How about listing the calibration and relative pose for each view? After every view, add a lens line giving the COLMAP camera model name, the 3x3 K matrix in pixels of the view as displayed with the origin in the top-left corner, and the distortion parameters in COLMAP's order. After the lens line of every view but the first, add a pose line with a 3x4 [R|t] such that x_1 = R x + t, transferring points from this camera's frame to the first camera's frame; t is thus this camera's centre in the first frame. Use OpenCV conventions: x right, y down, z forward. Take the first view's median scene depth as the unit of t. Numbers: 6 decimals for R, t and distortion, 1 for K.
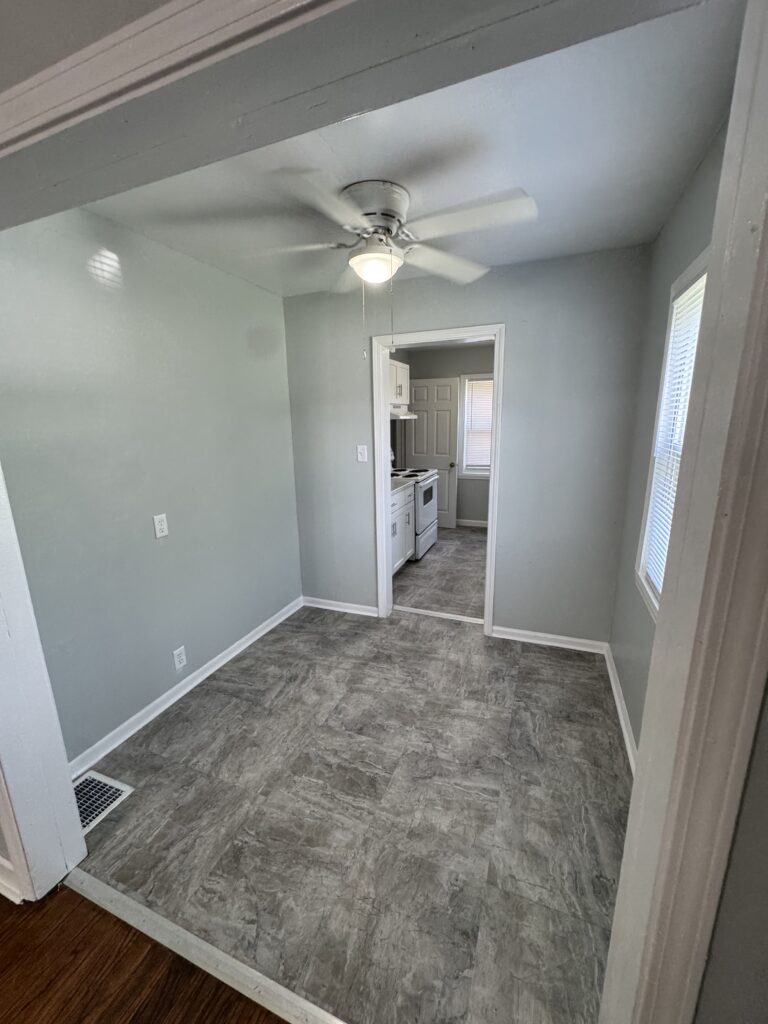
lens RADIAL K [[408.2, 0, 384.0], [0, 408.2, 512.0], [0, 0, 1]] dist [-0.001066, -0.000388]
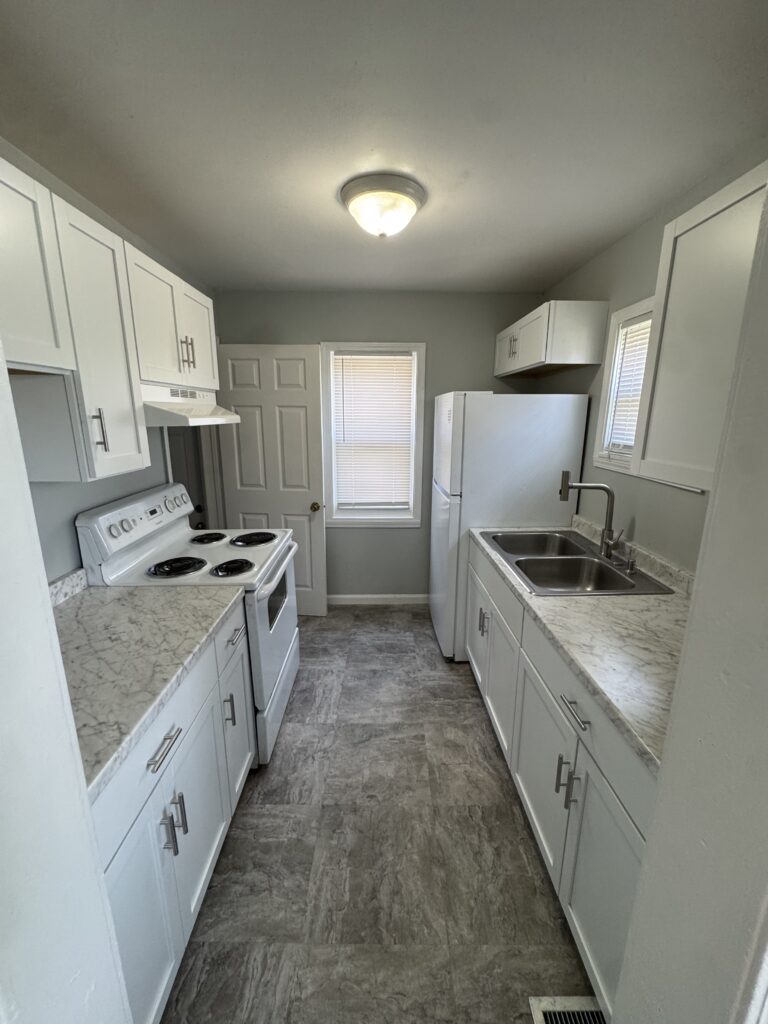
lens RADIAL K [[408.2, 0, 384.0], [0, 408.2, 512.0], [0, 0, 1]] dist [-0.001066, -0.000388]
pose [[0.923057, -0.068919, 0.378439, 0.069243], [0.067052, 0.997585, 0.018127, -0.174732], [-0.378775, 0.008643, 0.925449, 0.715289]]
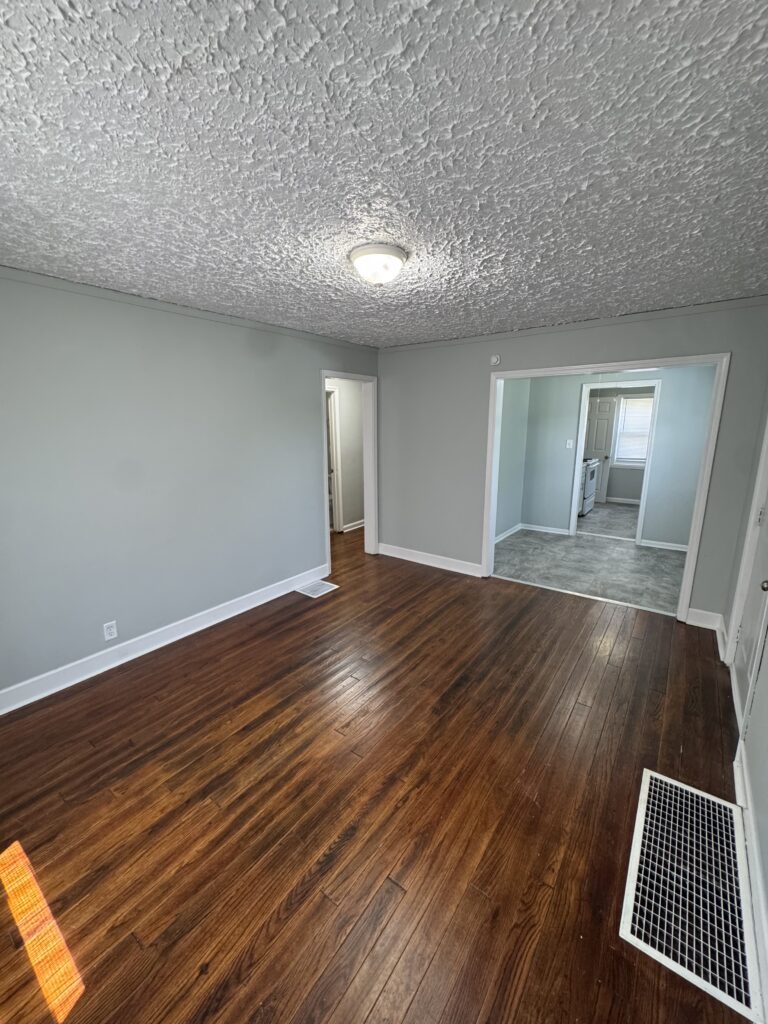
lens RADIAL K [[408.2, 0, 384.0], [0, 408.2, 512.0], [0, 0, 1]] dist [-0.001066, -0.000388]
pose [[0.965574, 0.065007, -0.251876, -0.332326], [-0.066238, 0.997797, 0.003596, 0.189393], [0.251555, 0.013211, 0.967753, -0.893805]]
